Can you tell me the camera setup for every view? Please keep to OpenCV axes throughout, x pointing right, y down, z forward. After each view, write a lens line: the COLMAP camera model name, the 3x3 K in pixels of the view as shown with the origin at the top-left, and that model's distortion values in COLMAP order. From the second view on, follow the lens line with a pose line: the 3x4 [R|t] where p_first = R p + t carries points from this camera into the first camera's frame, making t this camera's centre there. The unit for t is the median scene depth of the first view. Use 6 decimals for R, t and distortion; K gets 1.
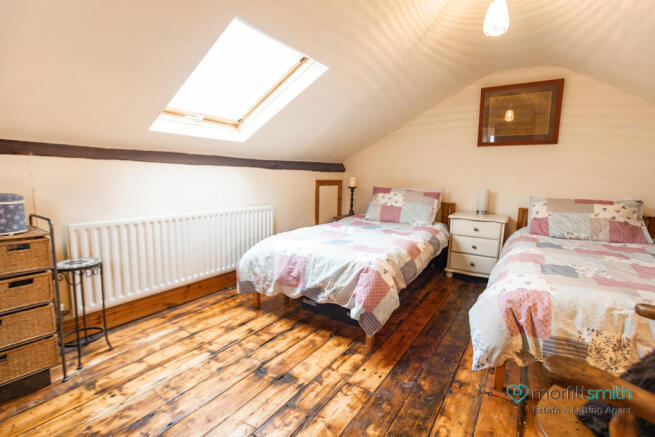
lens RADIAL K [[304.2, 0, 327.5], [0, 304.2, 218.5], [0, 0, 1]] dist [-0.012639, 0.000472]
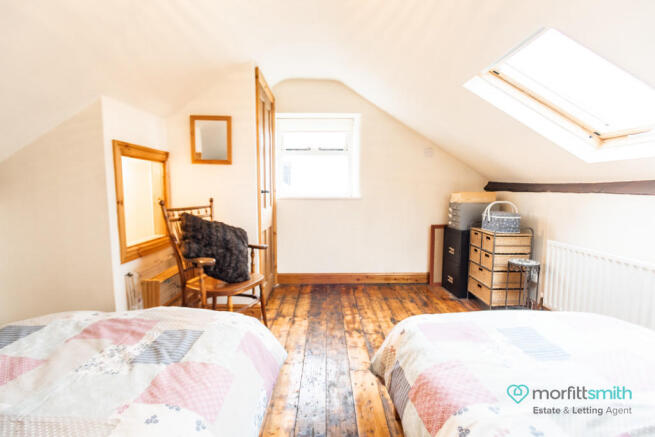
lens RADIAL K [[313.1, 0, 327.5], [0, 313.1, 218.5], [0, 0, 1]] dist [-0.030344, 0.022801]
pose [[-0.852533, 0.026132, -0.522019, 0.649699], [-0.088720, 0.977021, 0.193801, -0.215471], [0.515088, 0.211535, -0.830624, 1.402908]]
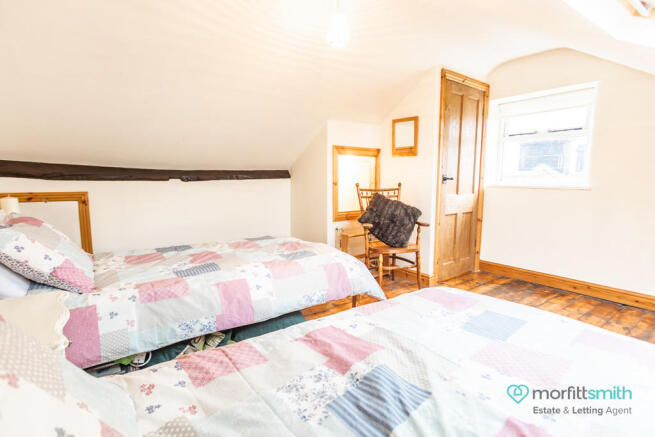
lens RADIAL K [[313.1, 0, 327.5], [0, 313.1, 218.5], [0, 0, 1]] dist [-0.030344, 0.022801]
pose [[-0.931761, -0.074083, 0.355433, 0.147549], [0.023117, 0.964870, 0.261709, -0.265967], [-0.362335, 0.252067, -0.897316, 1.740708]]
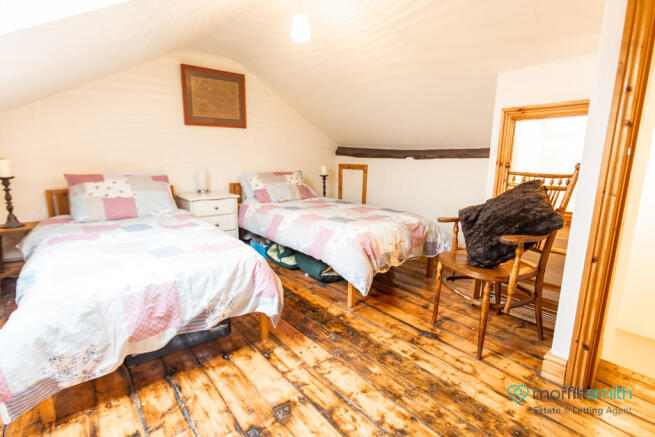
lens RADIAL K [[313.1, 0, 327.5], [0, 313.1, 218.5], [0, 0, 1]] dist [-0.030344, 0.022801]
pose [[0.336760, -0.201861, 0.919698, -0.611161], [0.131511, 0.977259, 0.166340, -0.091409], [-0.932361, 0.064934, 0.355649, 0.428227]]
